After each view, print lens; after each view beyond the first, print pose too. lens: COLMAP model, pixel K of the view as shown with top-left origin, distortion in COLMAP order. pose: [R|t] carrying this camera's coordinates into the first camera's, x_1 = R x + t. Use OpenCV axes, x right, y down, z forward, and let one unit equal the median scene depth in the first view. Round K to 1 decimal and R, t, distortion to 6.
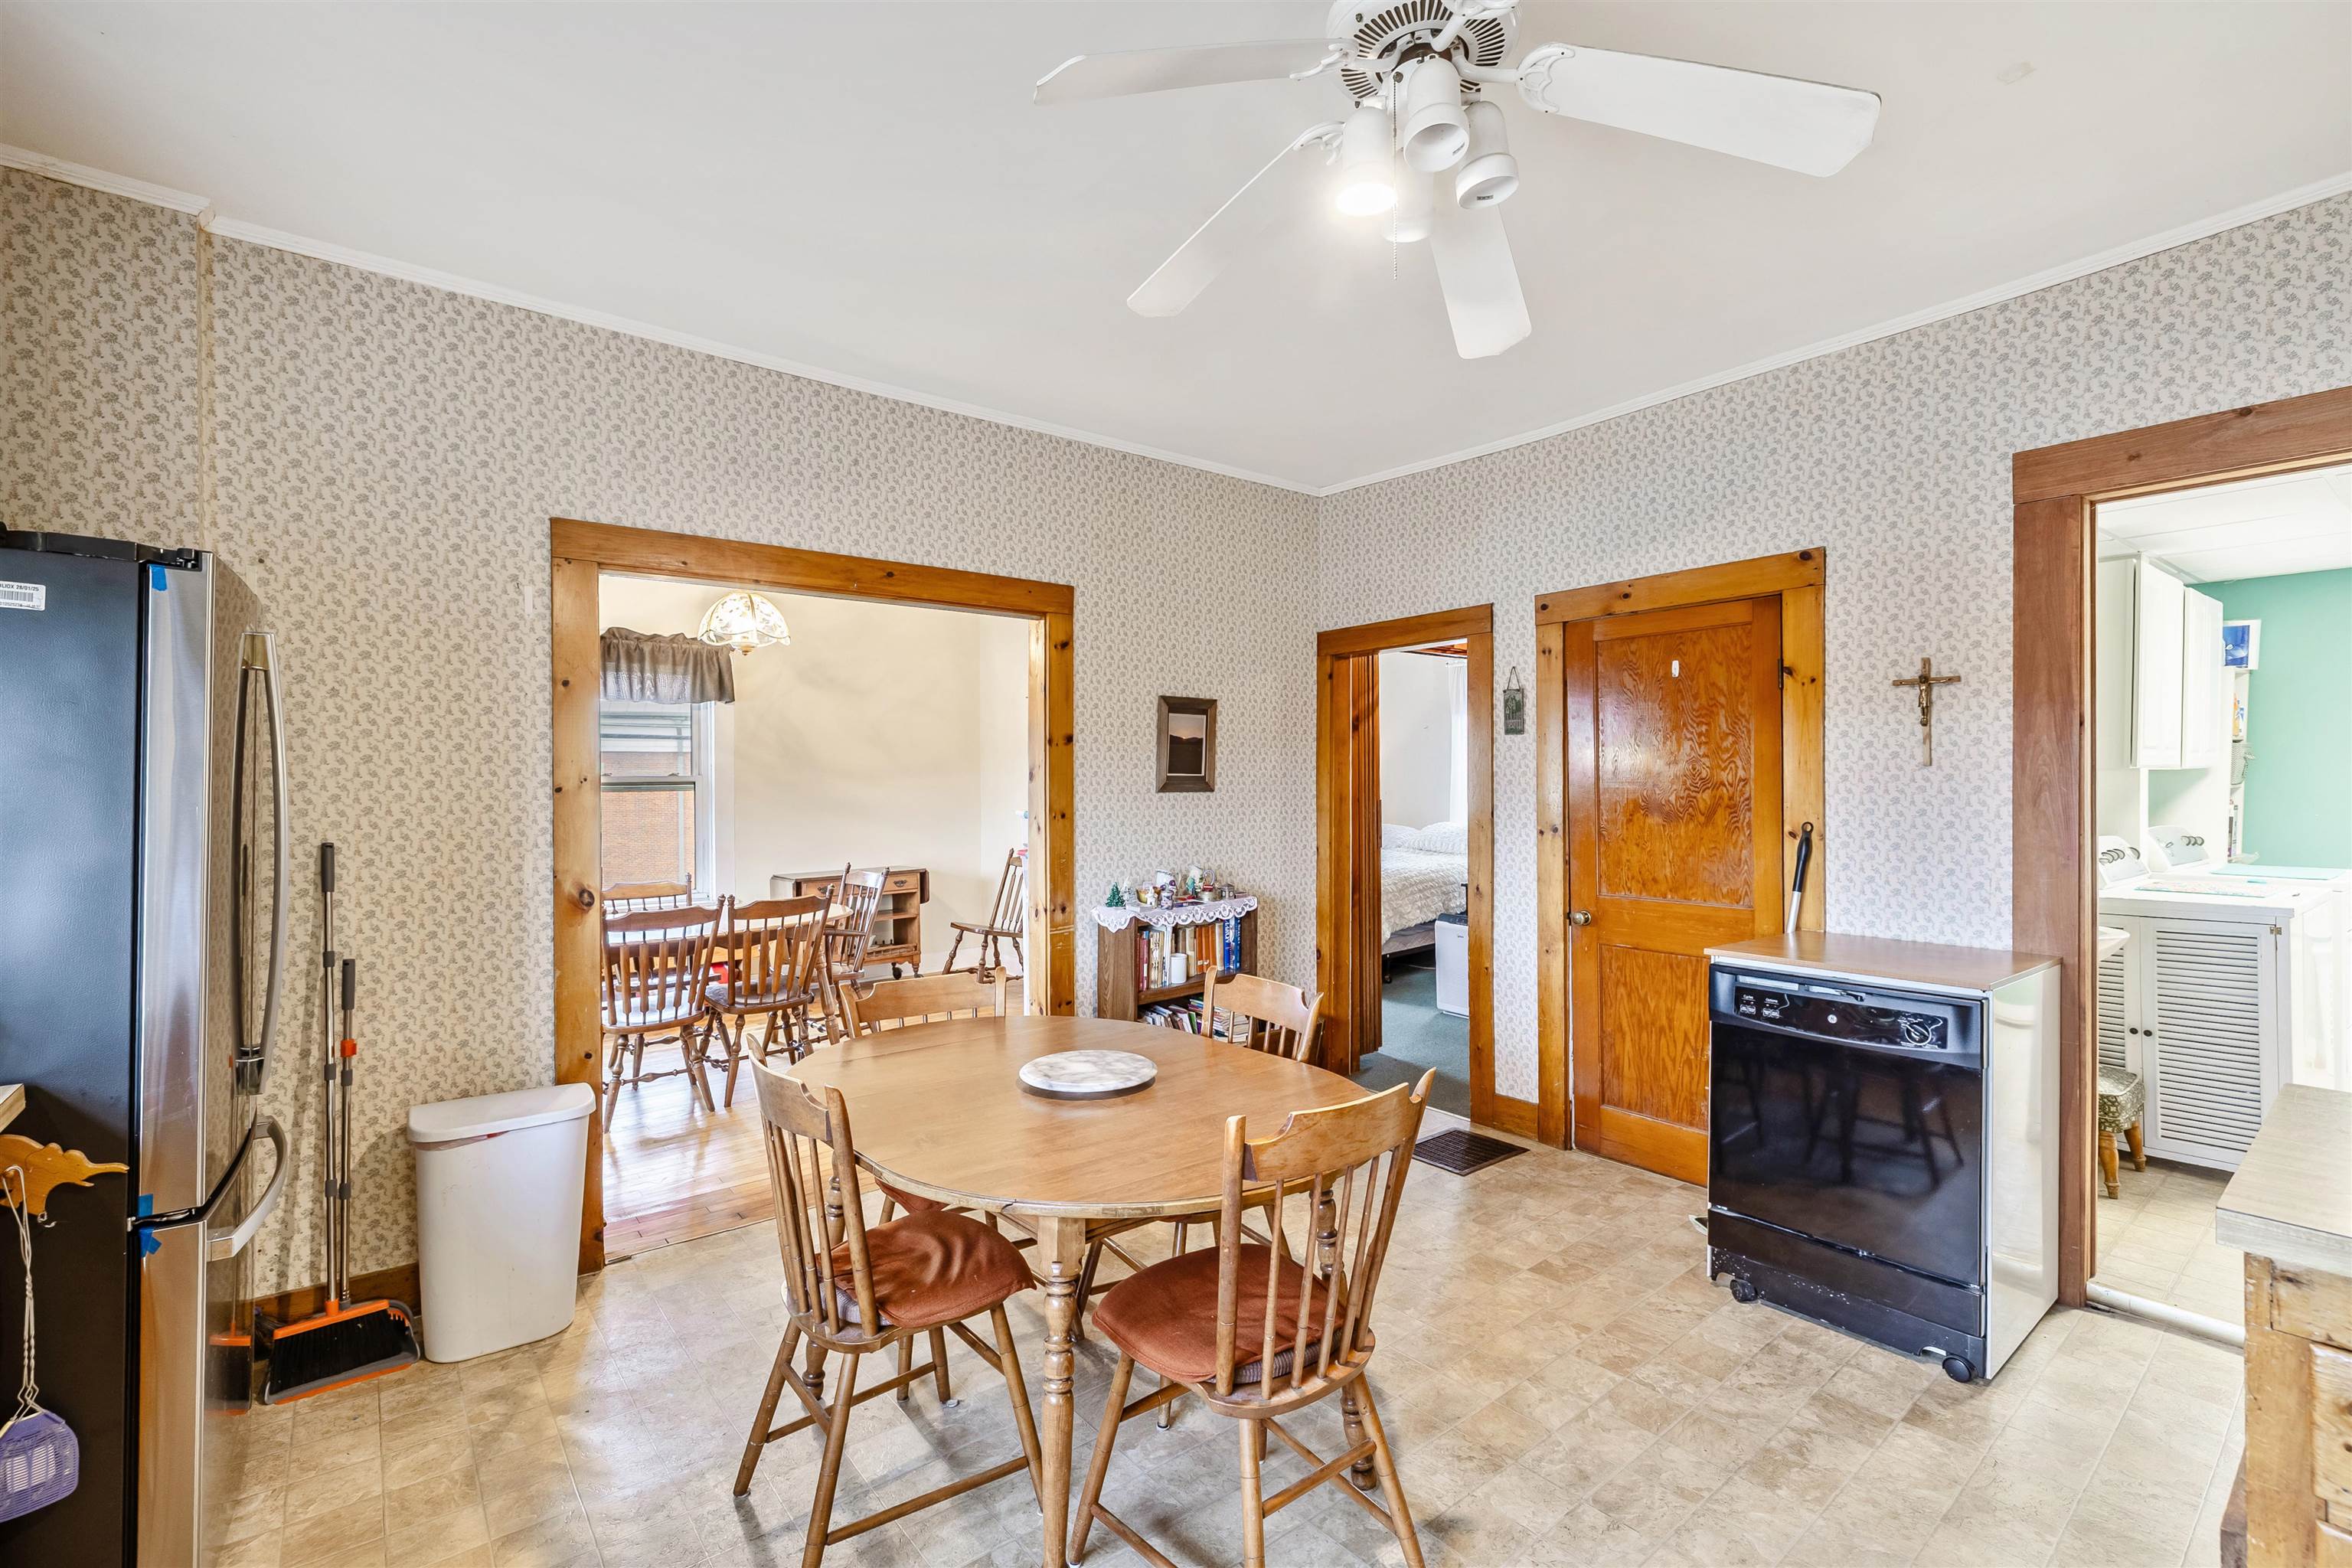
lens RADIAL K [[1035.8, 0, 1192.3], [0, 1035.8, 790.6], [0, 0, 1]] dist [0.000260, -0.000609]
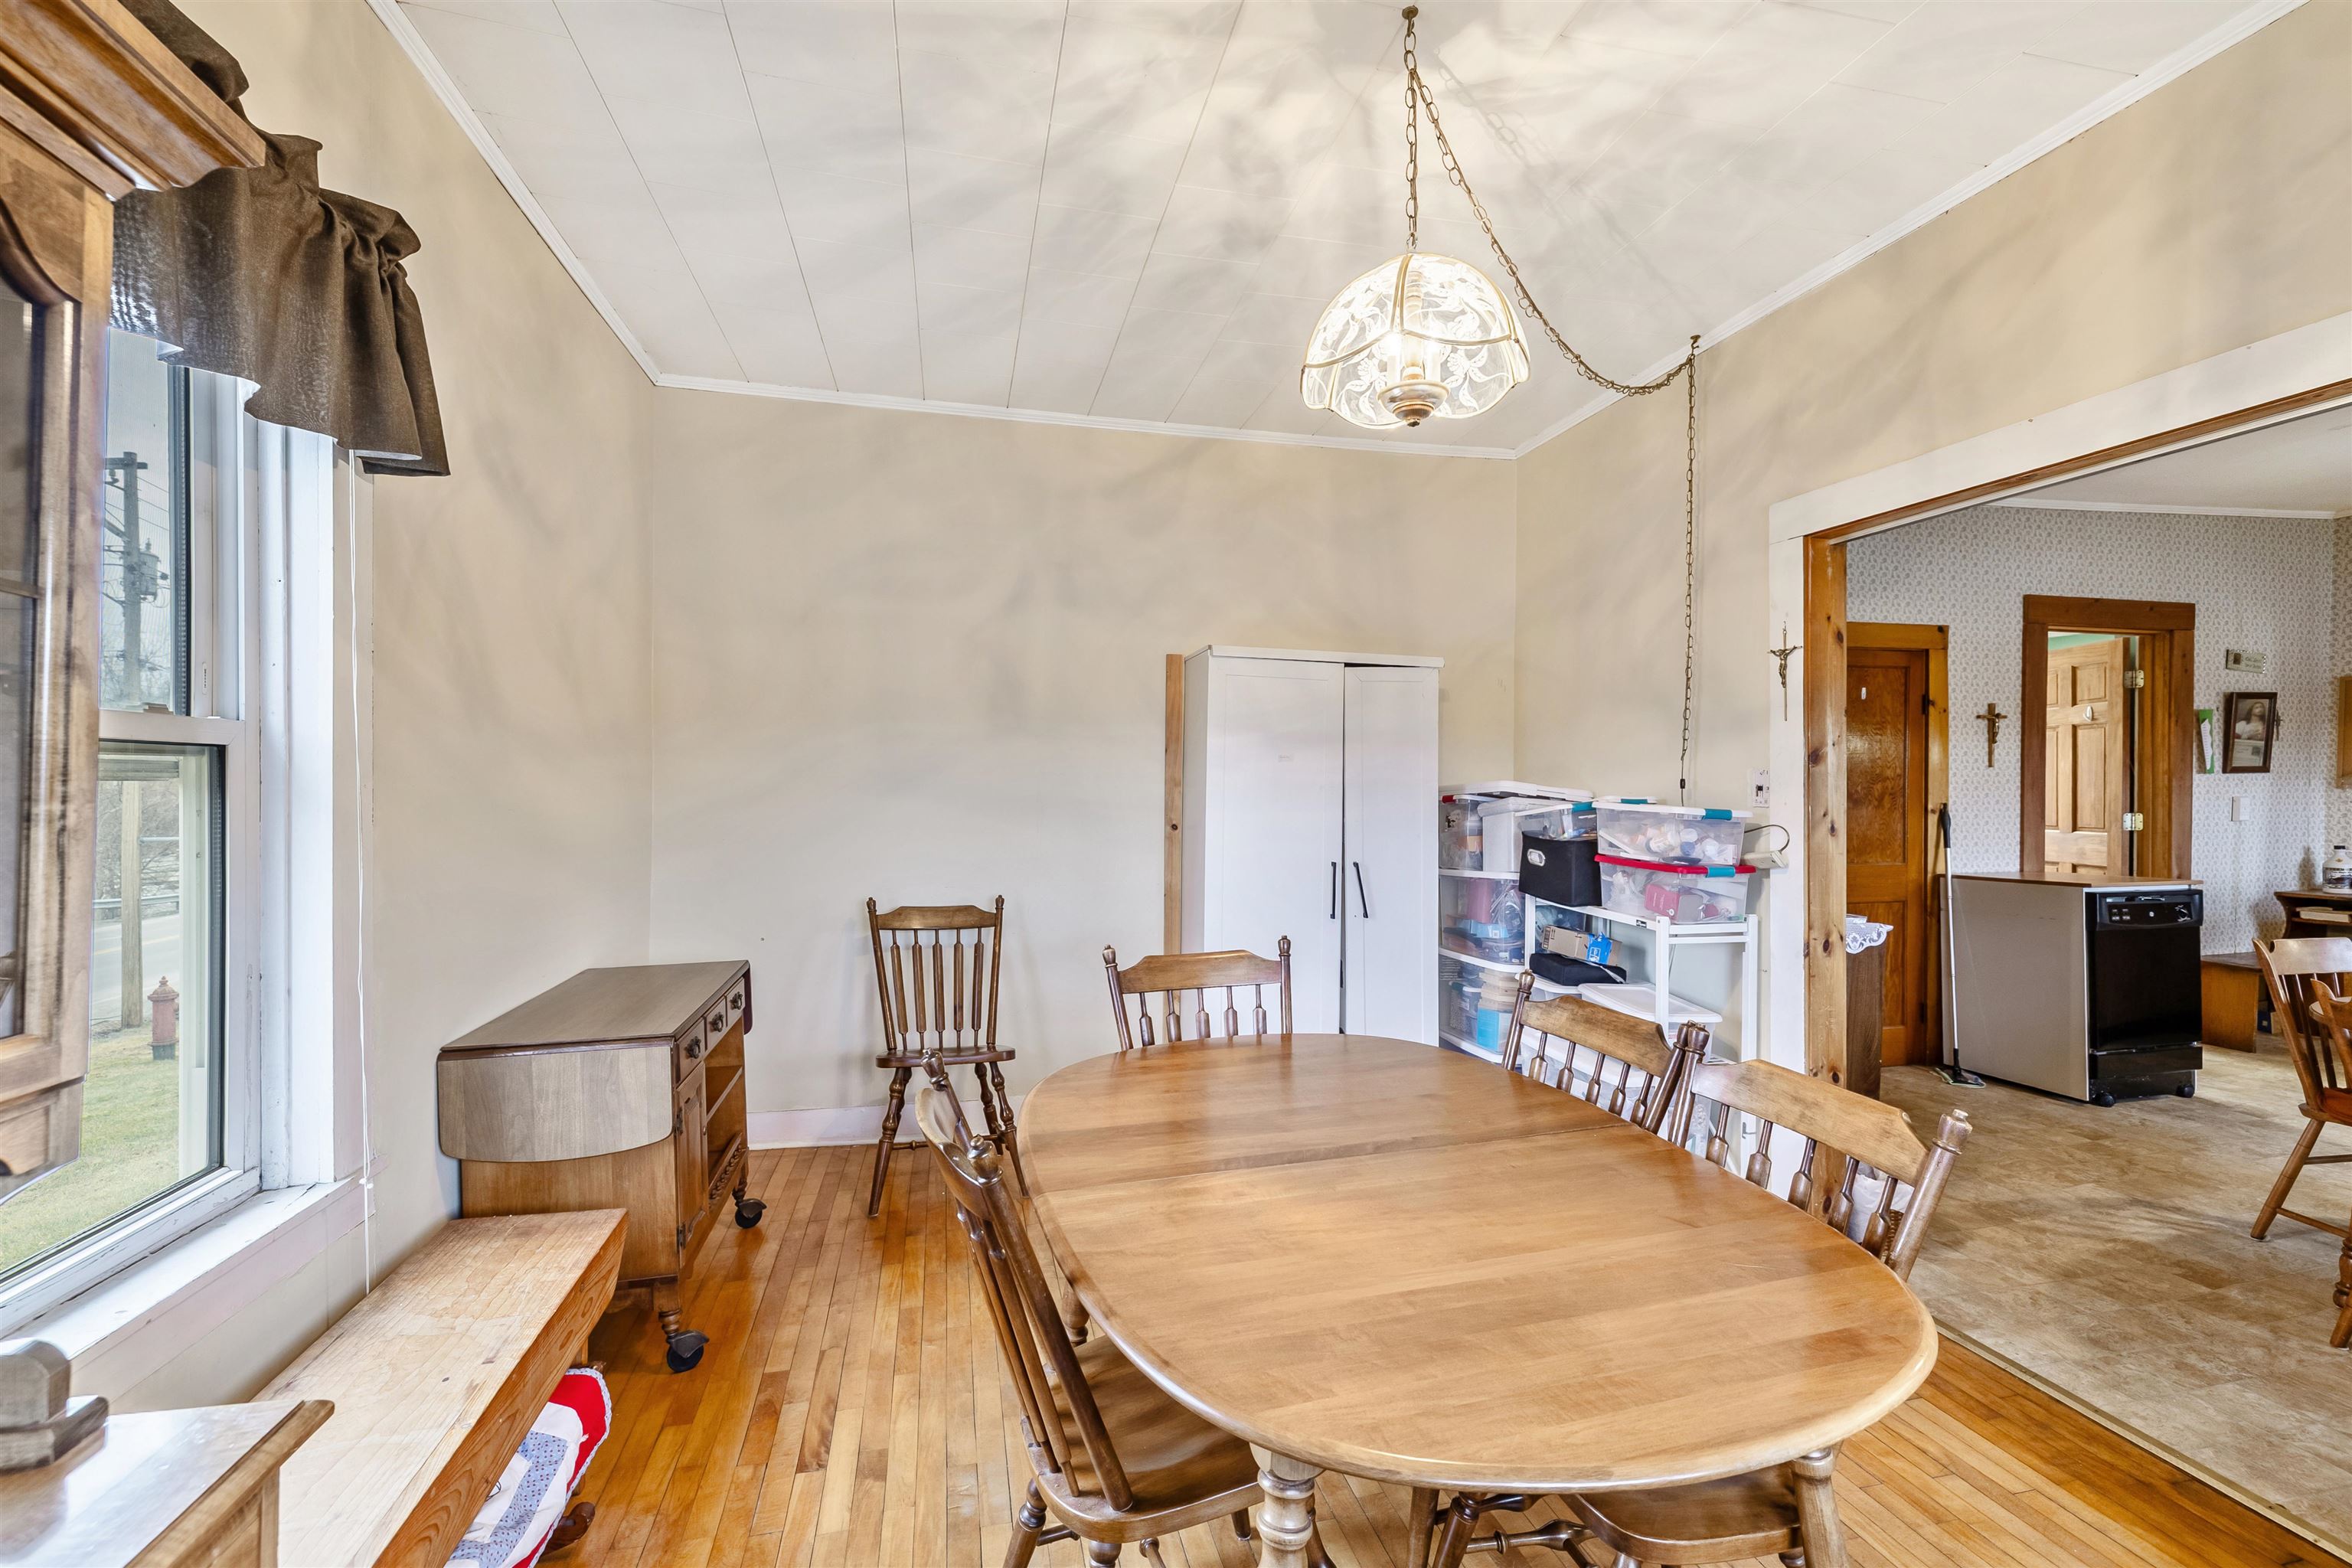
lens RADIAL K [[1035.8, 0, 1172.1], [0, 1035.8, 796.5], [0, 0, 1]] dist [0.000260, -0.000609]
pose [[0.449989, -0.009451, 0.892984, -1.296805], [0.005903, 0.999954, 0.007609, 0.002718], [-0.893015, 0.001847, 0.450024, 1.325133]]
